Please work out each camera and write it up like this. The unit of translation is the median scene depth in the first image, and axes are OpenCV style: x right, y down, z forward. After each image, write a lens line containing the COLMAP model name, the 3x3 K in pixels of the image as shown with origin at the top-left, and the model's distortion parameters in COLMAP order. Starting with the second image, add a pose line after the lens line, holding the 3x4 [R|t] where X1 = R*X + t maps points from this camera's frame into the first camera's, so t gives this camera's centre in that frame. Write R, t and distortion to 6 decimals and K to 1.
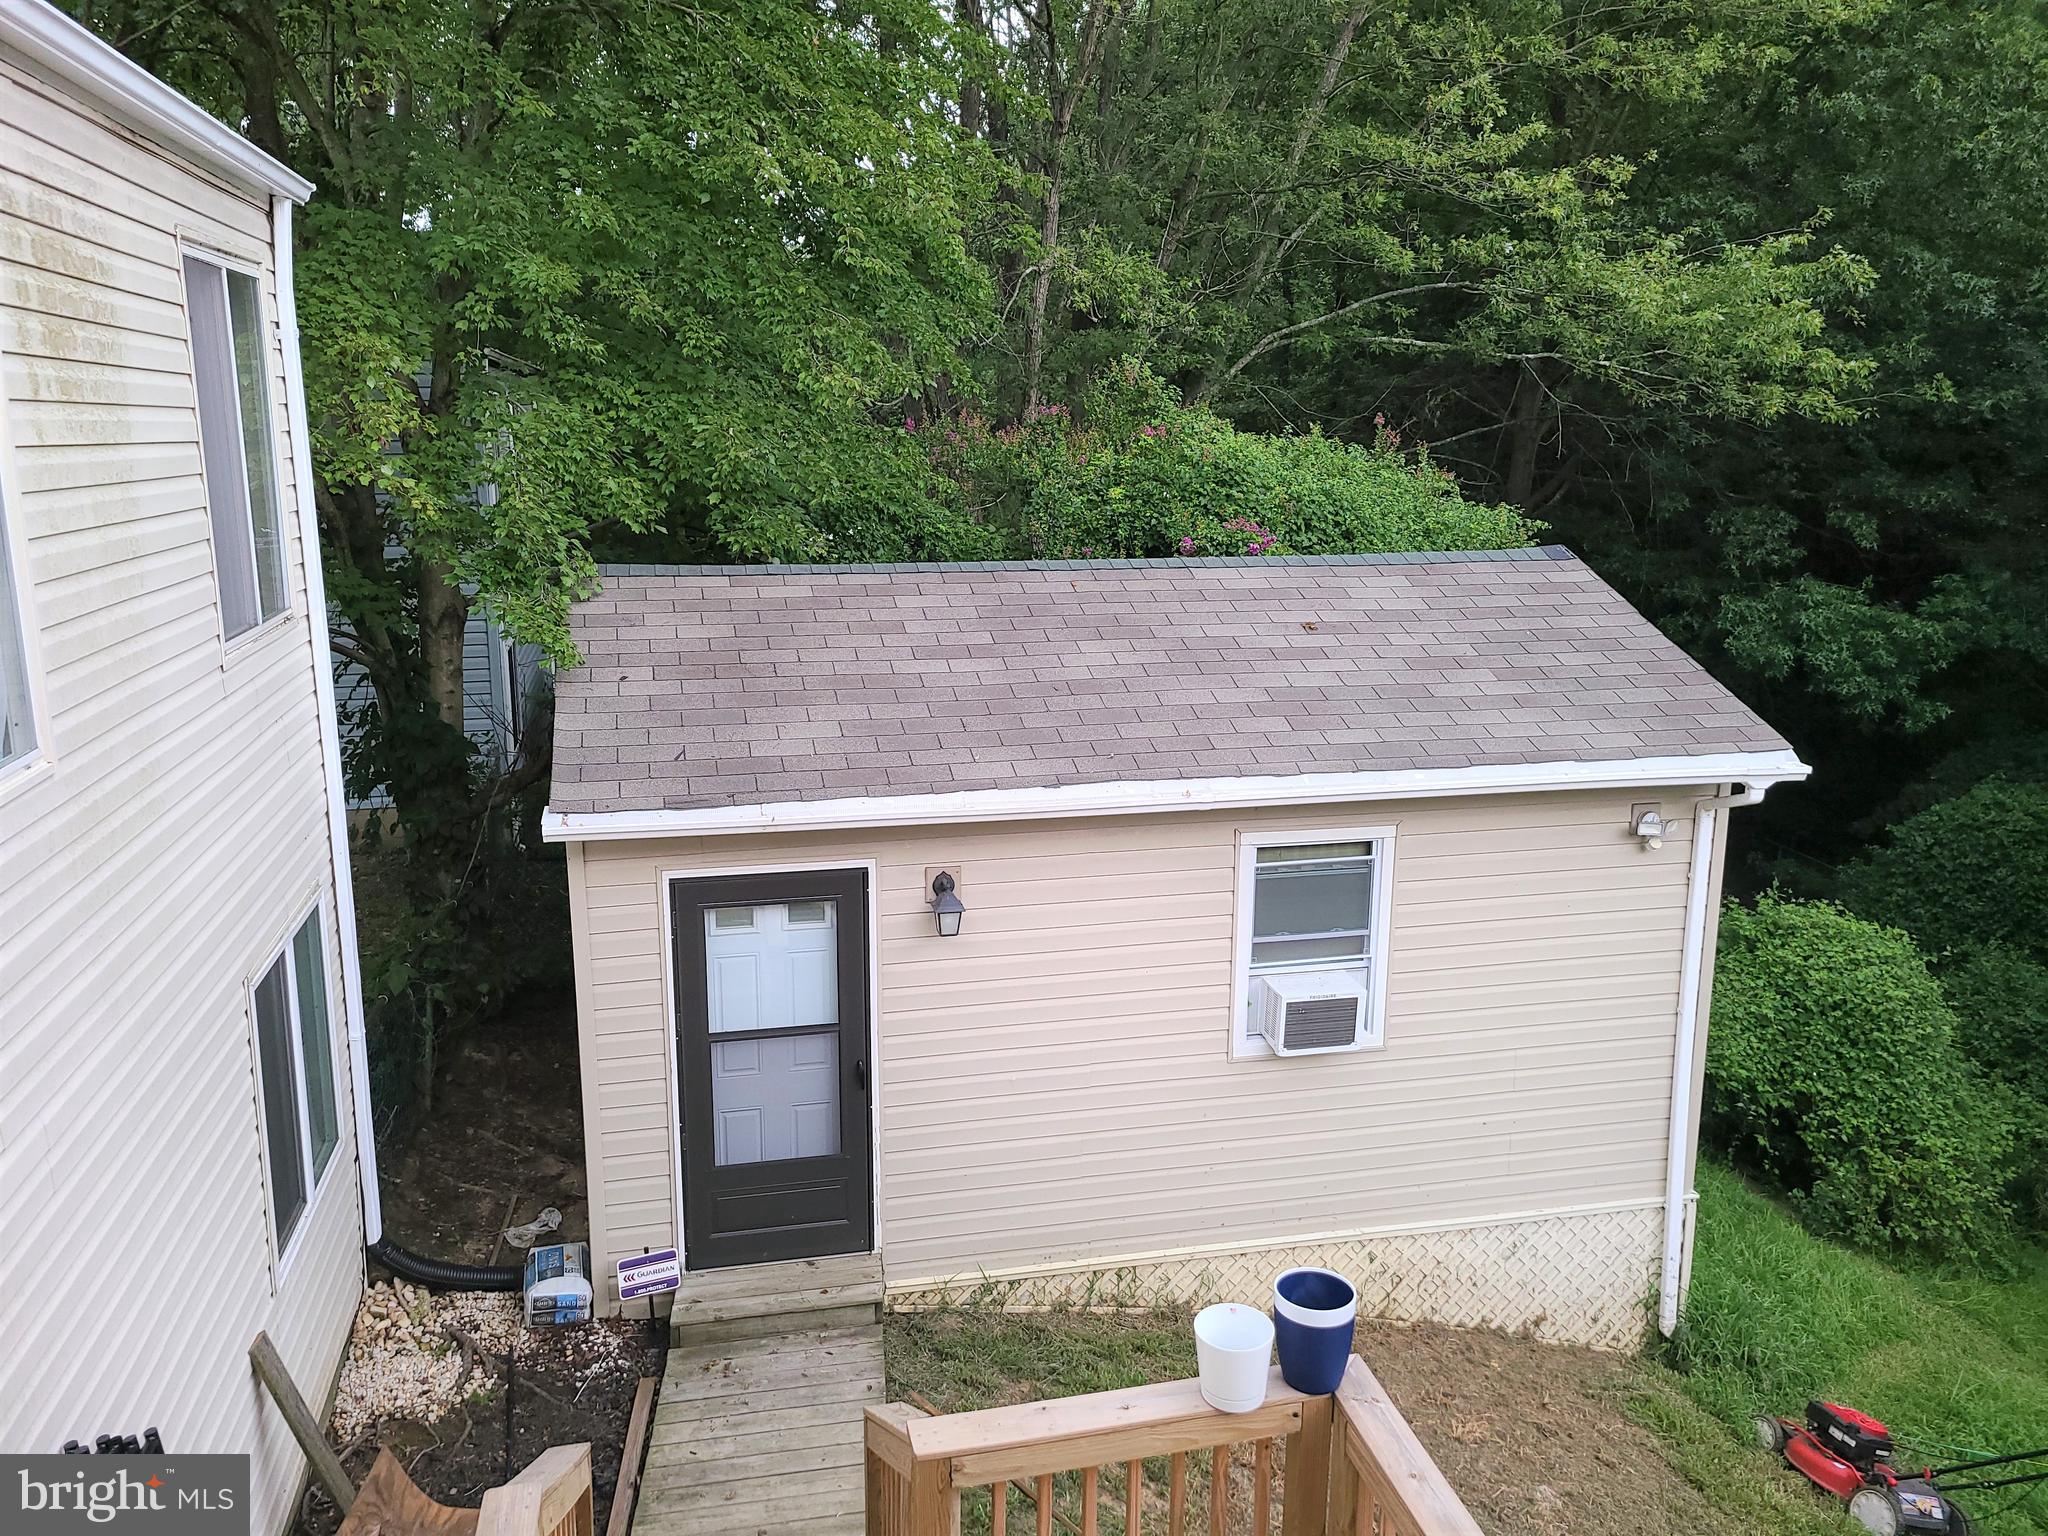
lens RADIAL K [[1537.2, 0, 1020.1], [0, 1537.2, 756.0], [0, 0, 1]] dist [0.041587, -0.020922]
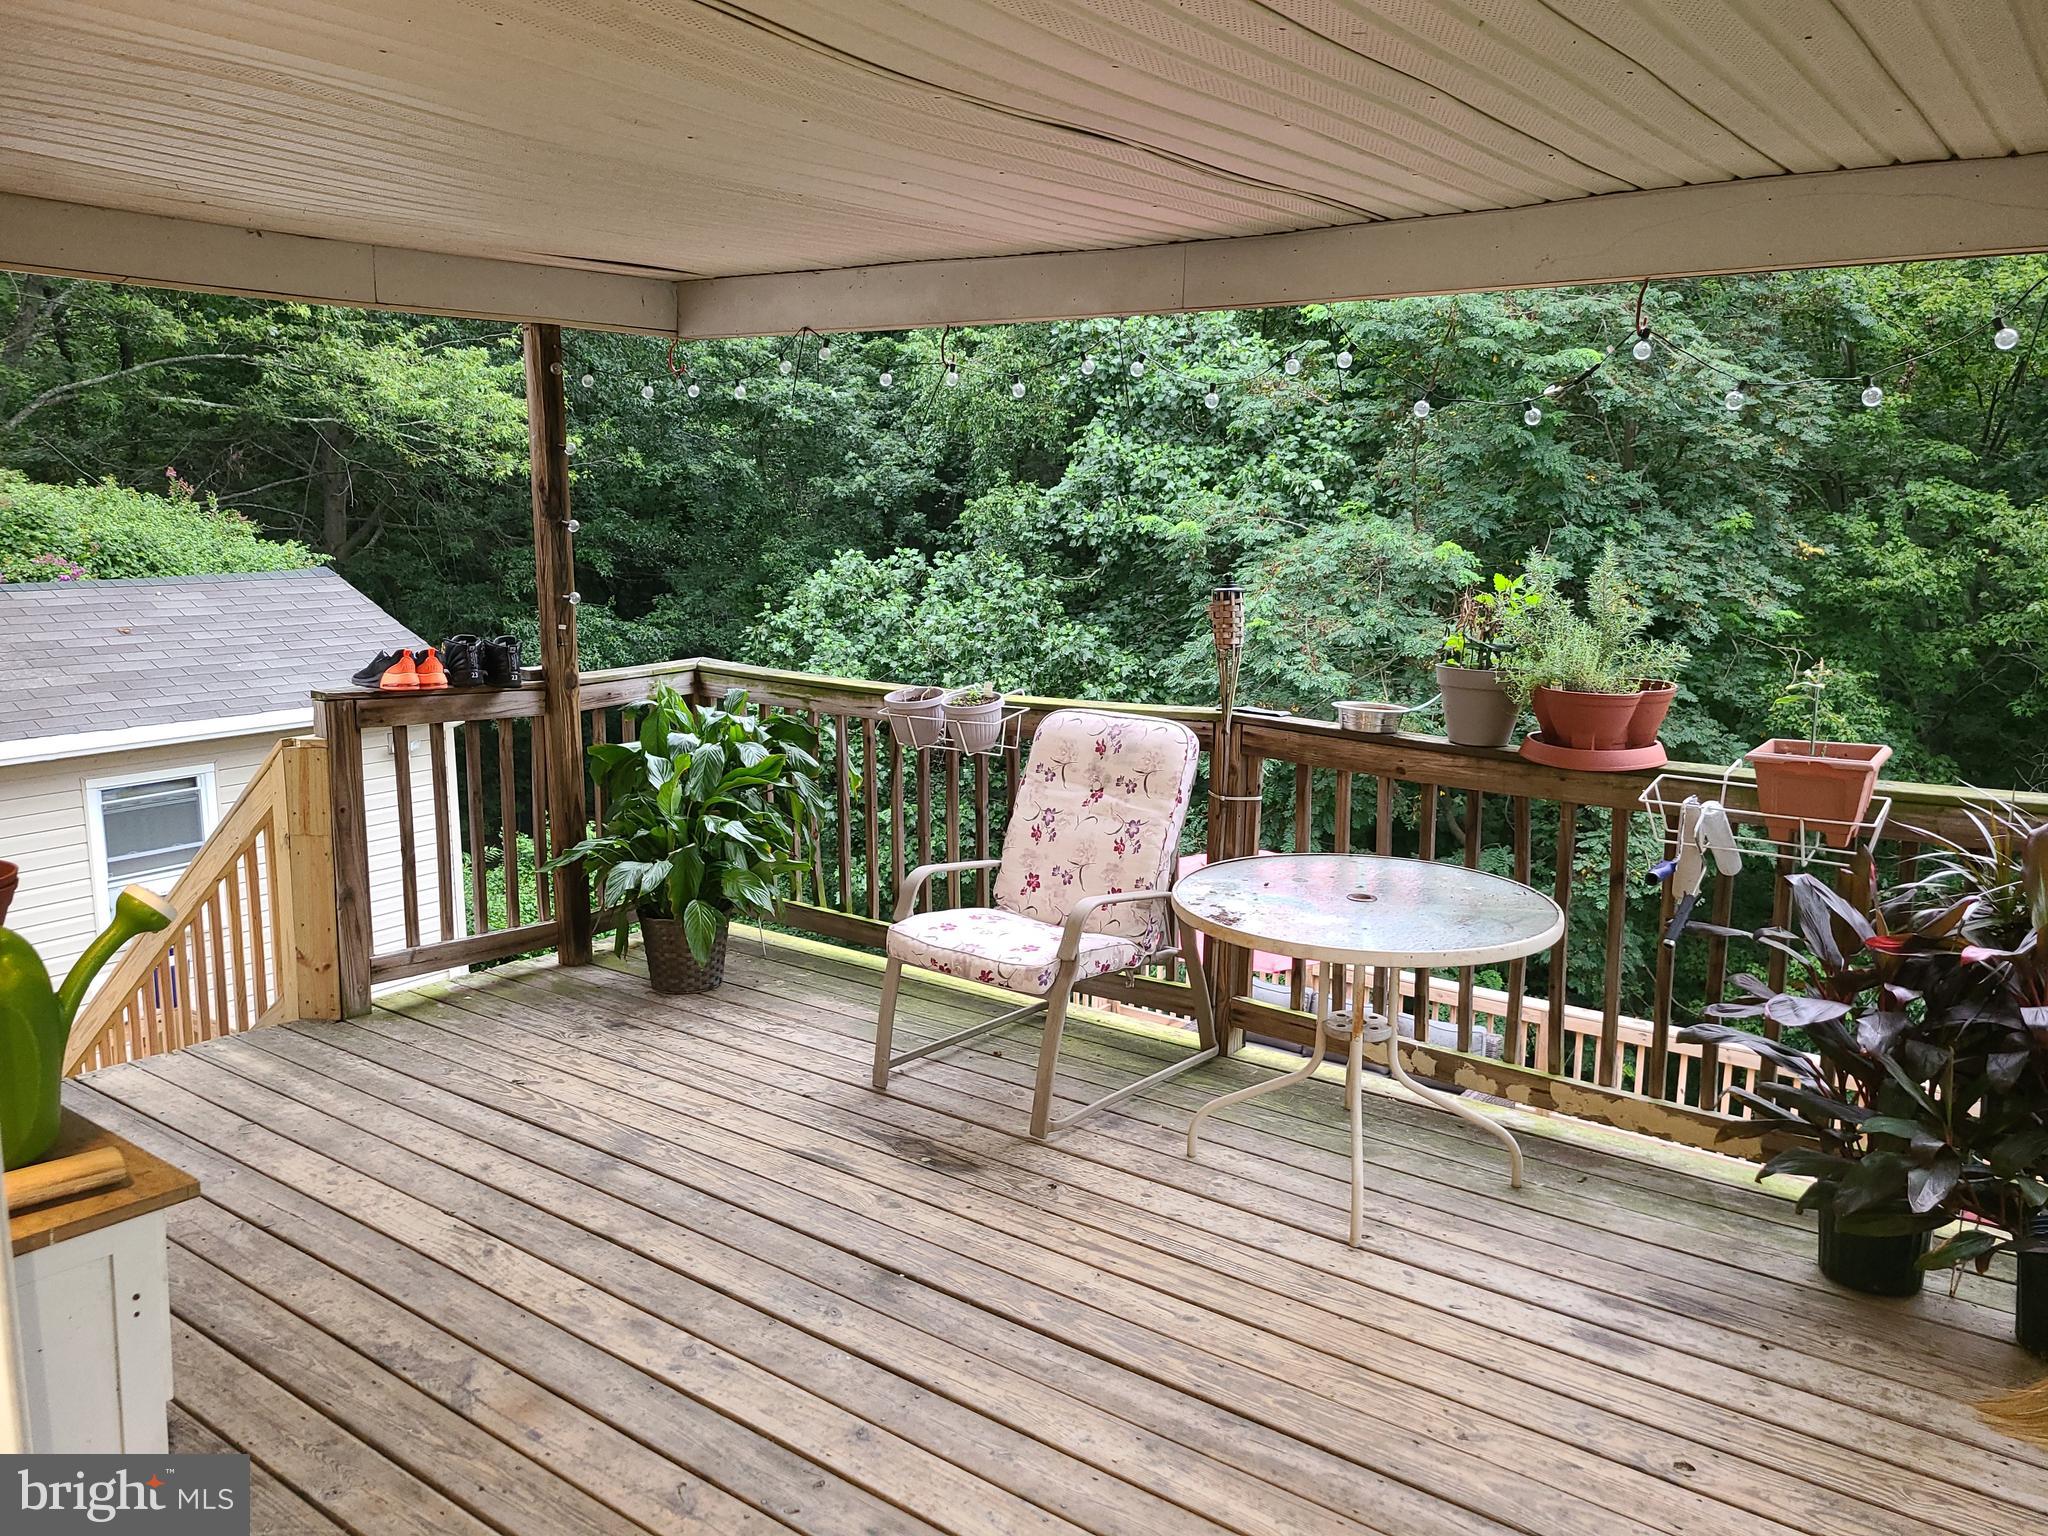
lens RADIAL K [[1537.2, 0, 1018.3], [0, 1537.2, 778.0], [0, 0, 1]] dist [0.041587, -0.020922]
pose [[0.765195, -0.115622, 0.633331, -0.057890], [0.128029, 0.991421, 0.026310, 0.072482], [-0.630940, 0.060953, 0.773433, -0.350349]]
